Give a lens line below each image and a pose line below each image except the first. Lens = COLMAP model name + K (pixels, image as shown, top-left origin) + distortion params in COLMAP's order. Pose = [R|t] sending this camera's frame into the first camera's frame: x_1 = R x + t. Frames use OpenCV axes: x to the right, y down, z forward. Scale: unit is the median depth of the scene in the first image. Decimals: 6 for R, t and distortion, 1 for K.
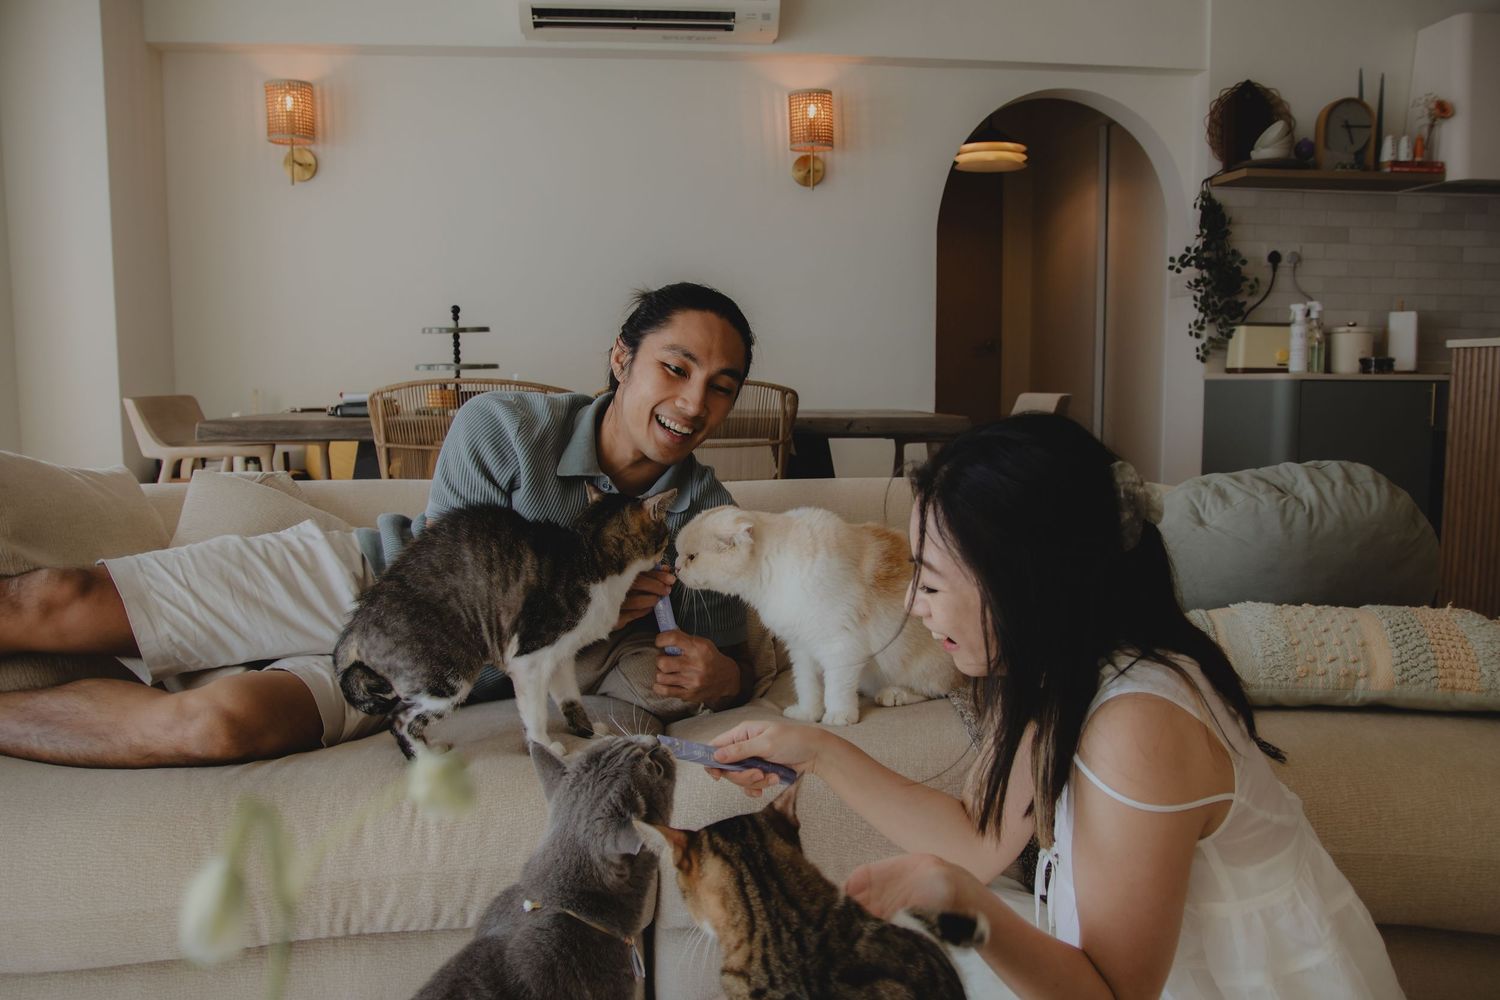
lens RADIAL K [[1249.0, 0, 750.0], [0, 1249.0, 500.0], [0, 0, 1]] dist [-0.125401, 0.118406]
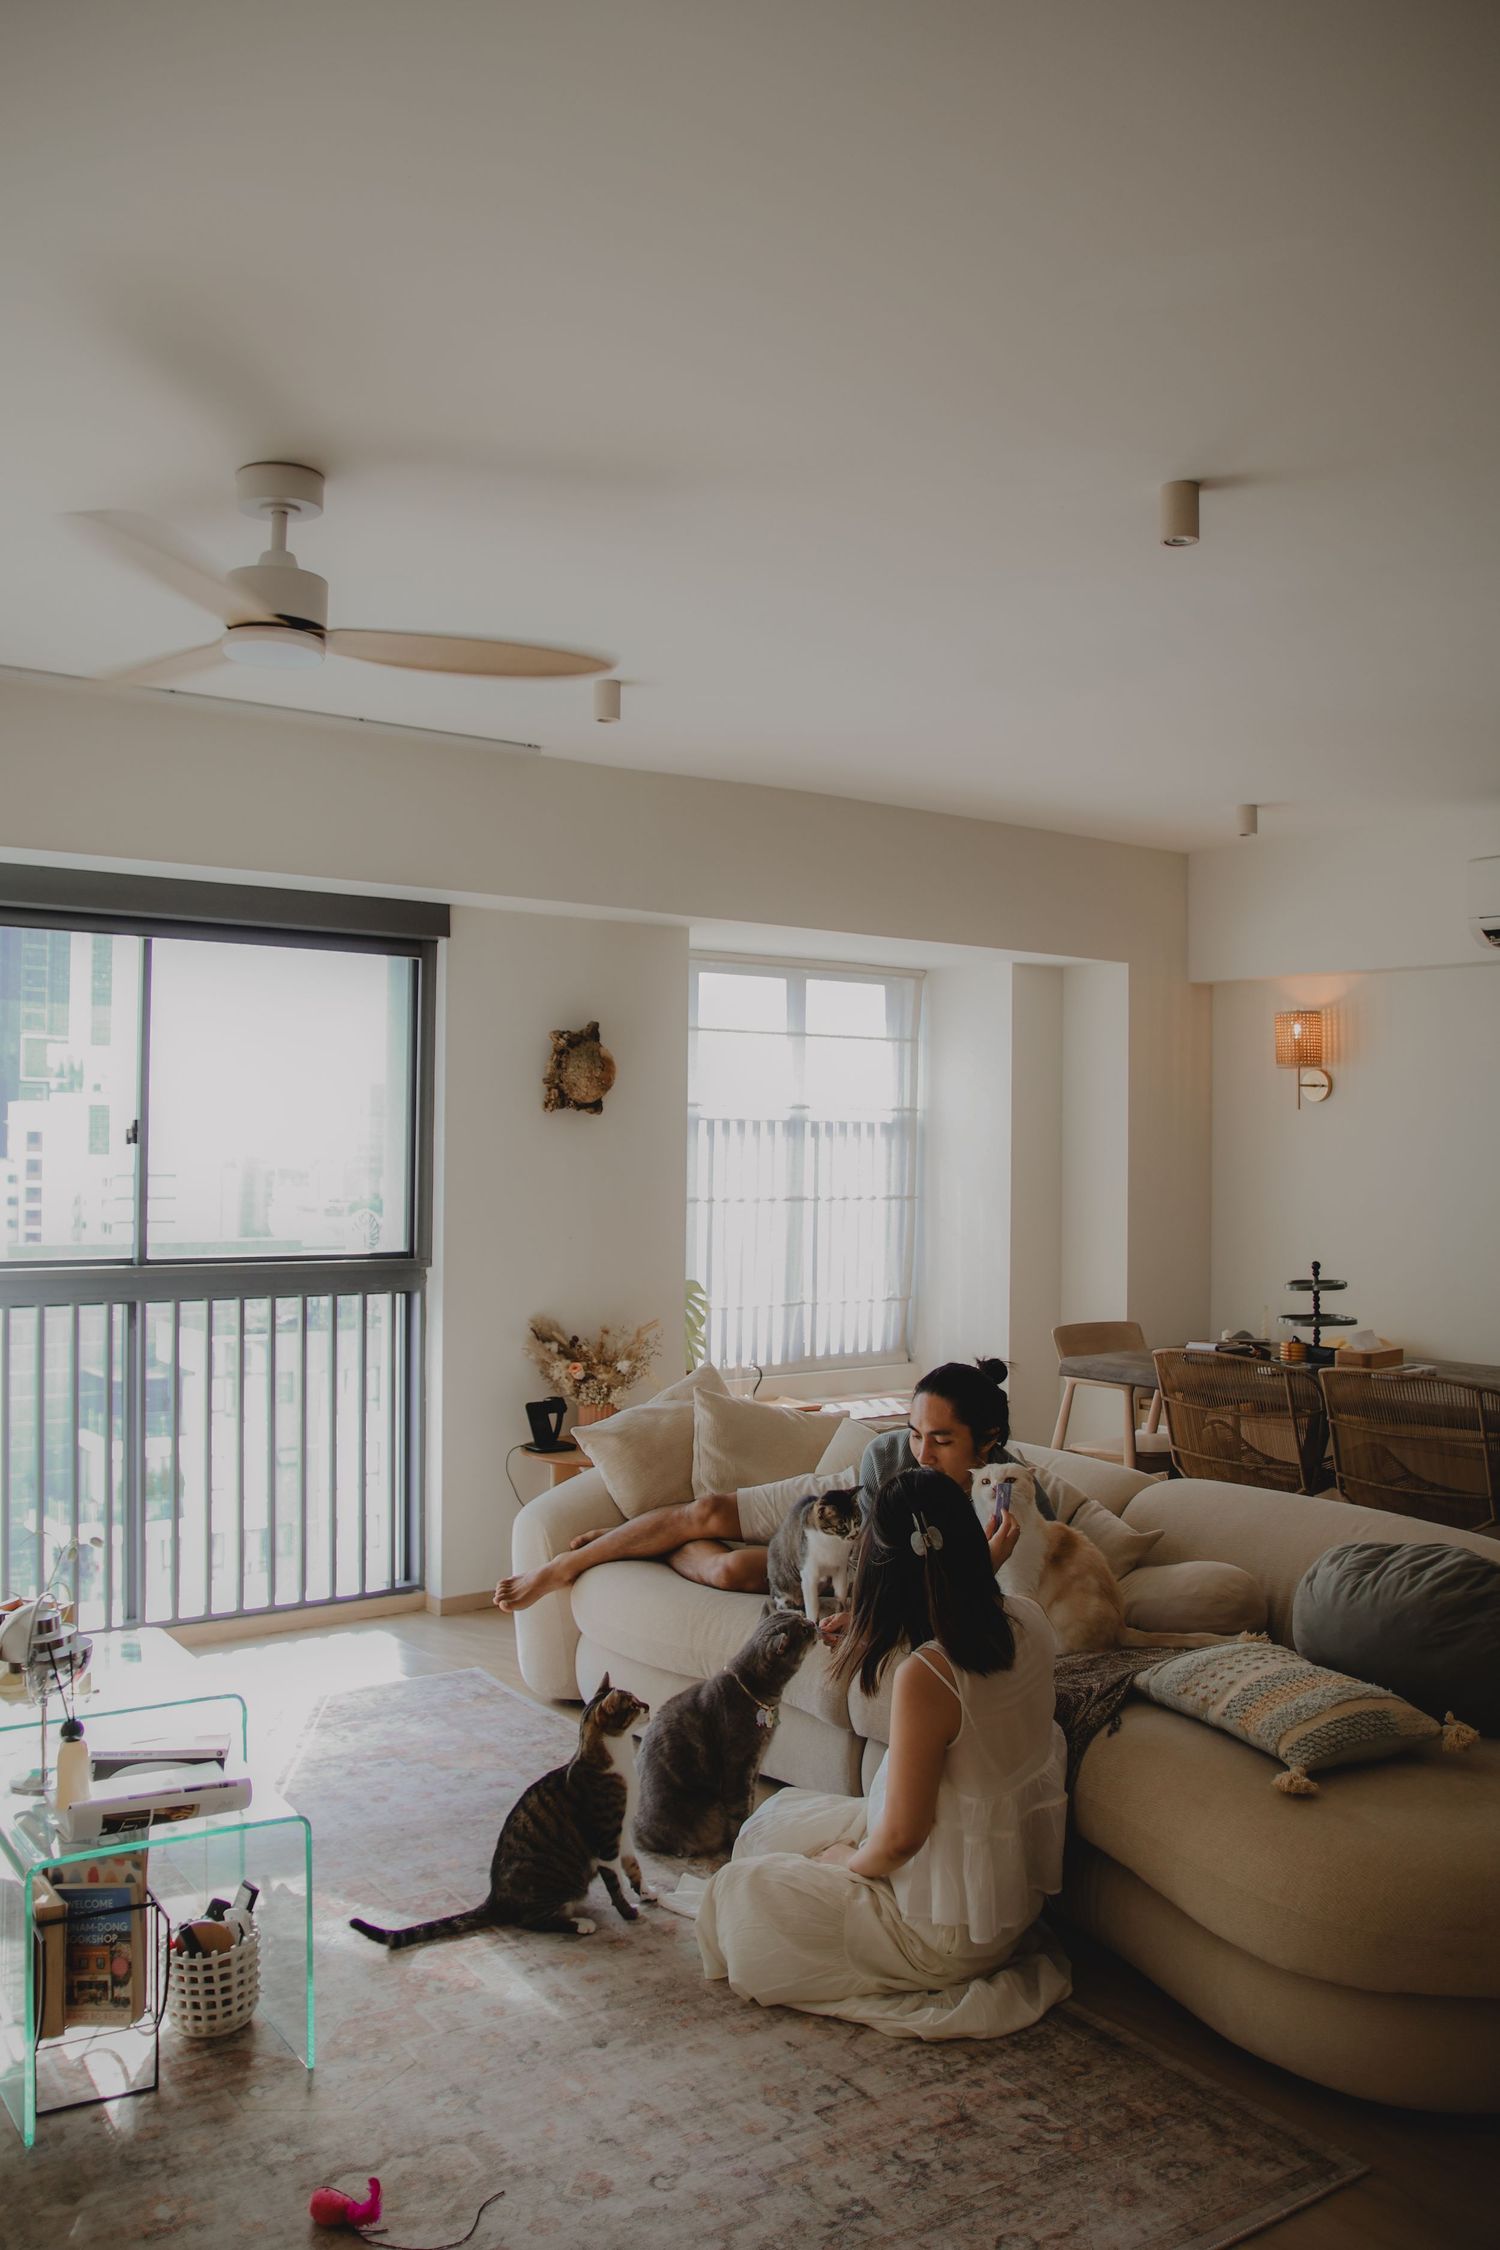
lens RADIAL K [[1890.7, 0, 750.0], [0, 1890.7, 1125.0], [0, 0, 1]] dist [-0.122131, 0.119142]
pose [[0.530135, 0.000313, -0.847913, 0.704093], [-0.085780, 0.994889, -0.053264, -0.121522], [0.843563, 0.100971, 0.527452, -0.209729]]
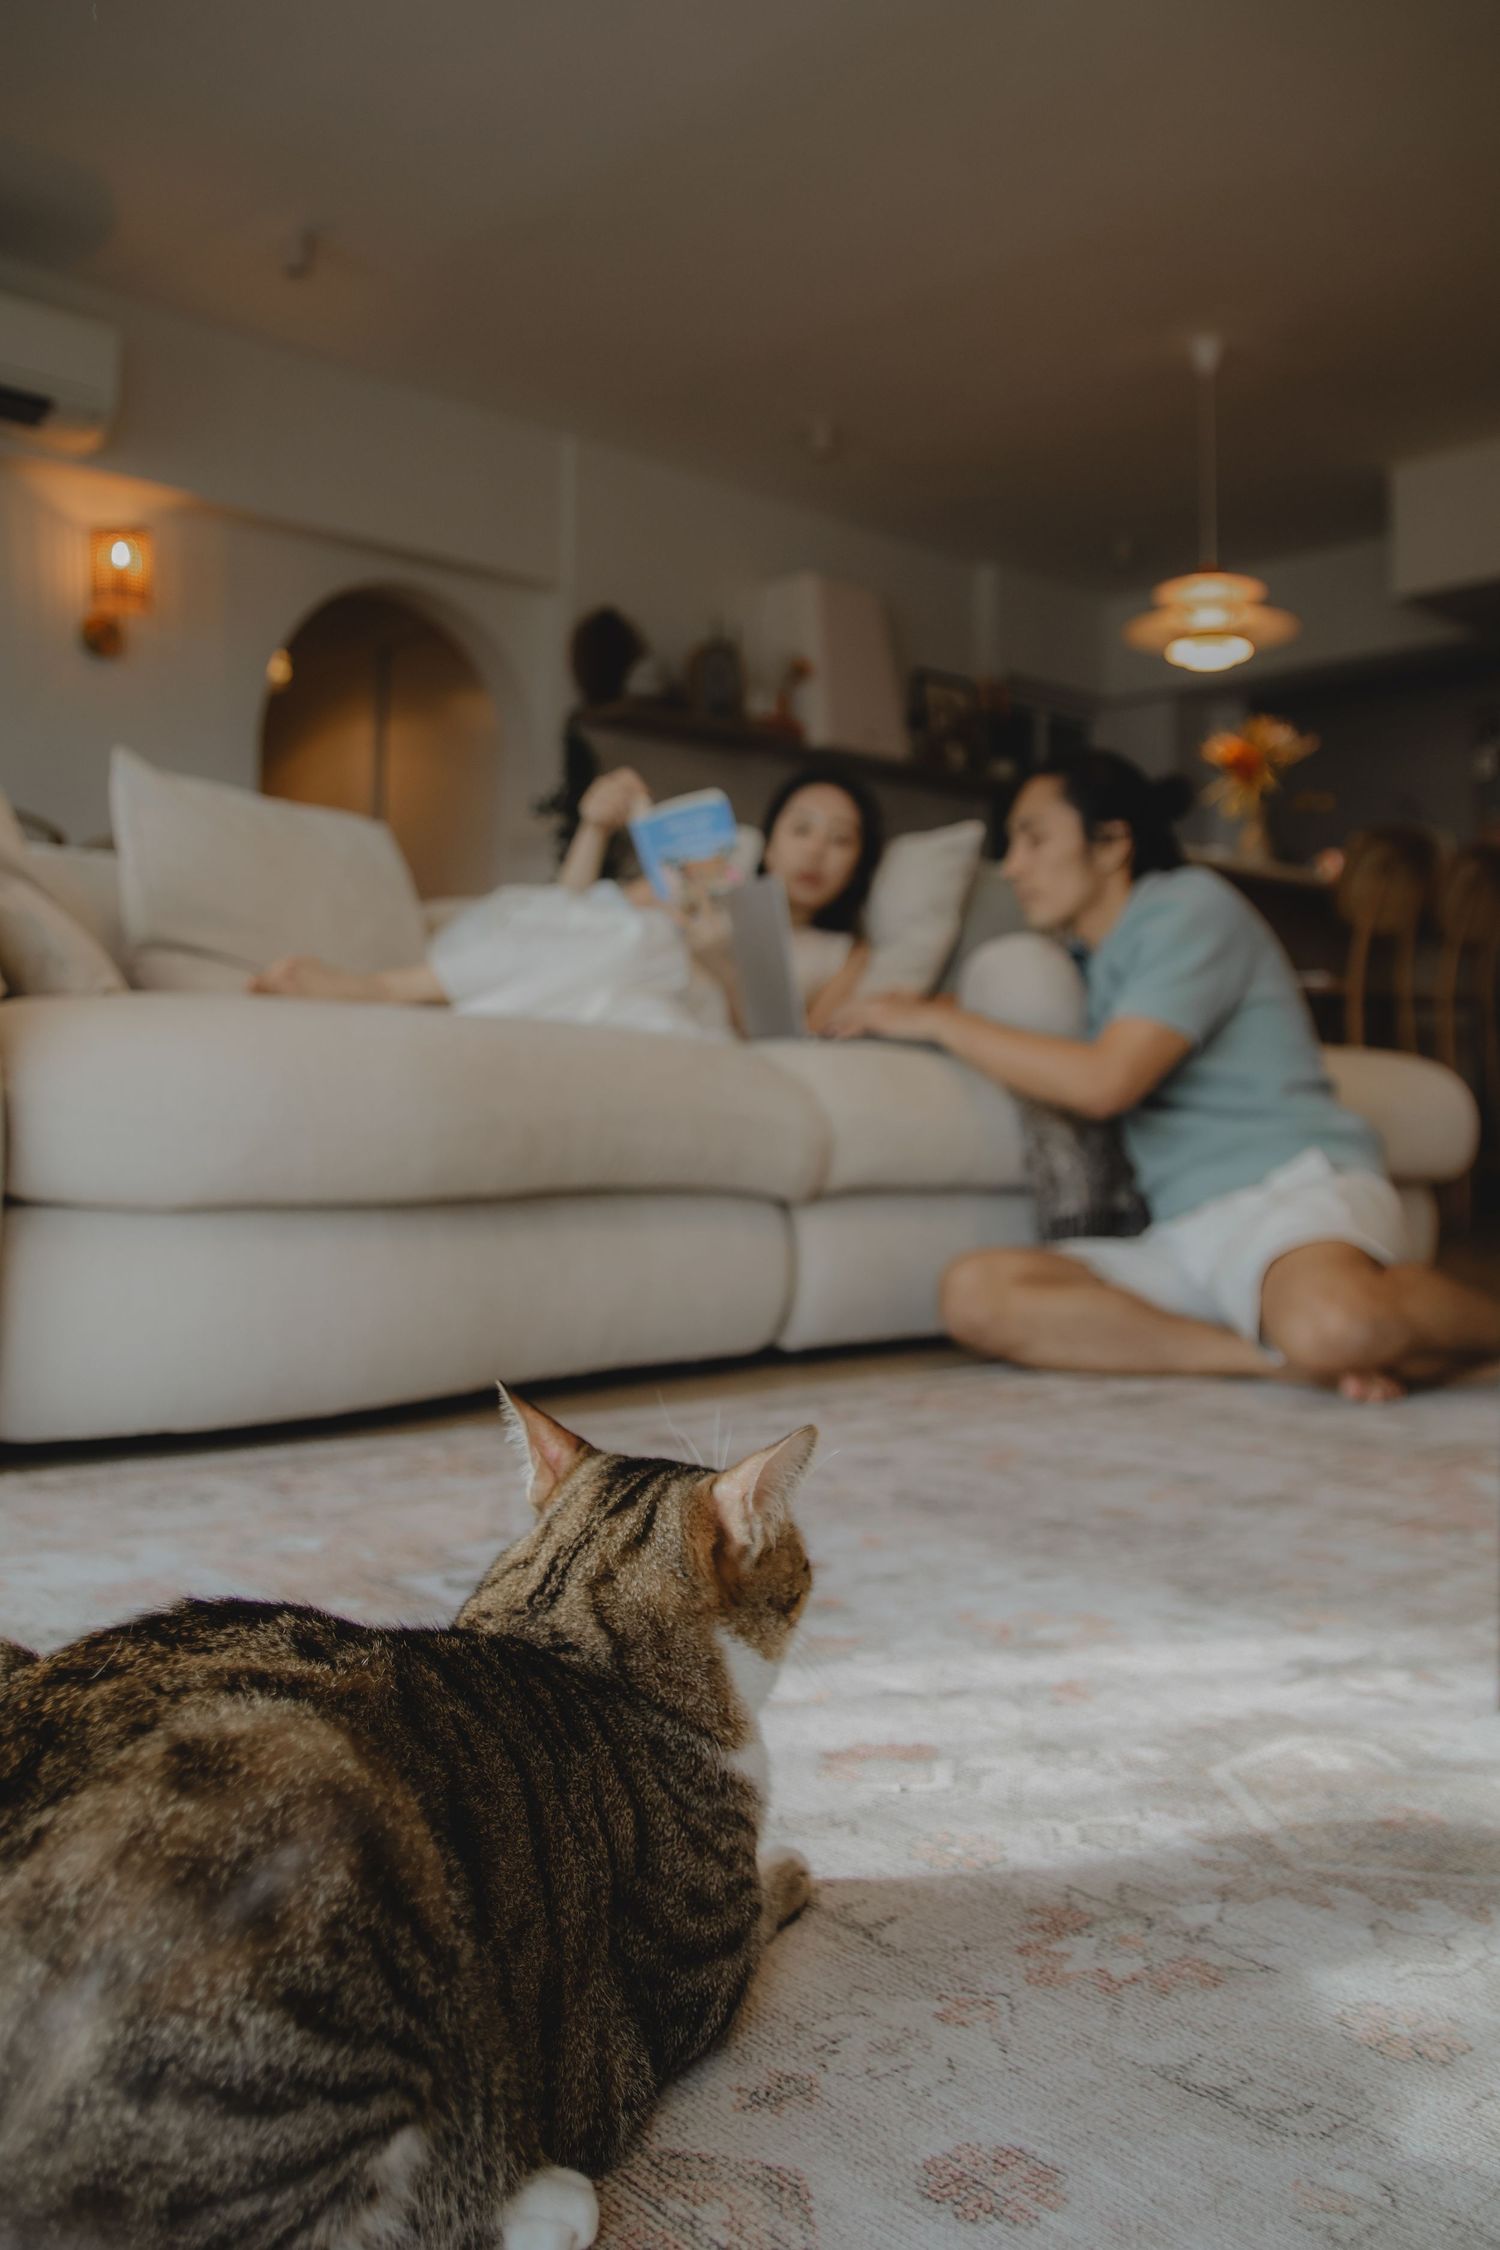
lens RADIAL K [[1916.9, 0, 771.3], [0, 1916.9, 1120.6], [0, 0, 1]] dist [-0.125913, 0.125970]
pose [[0.773526, 0.007698, 0.633717, -0.364713], [0.055272, 0.995297, -0.079557, 0.135400], [-0.631349, 0.096567, 0.769463, -0.076936]]
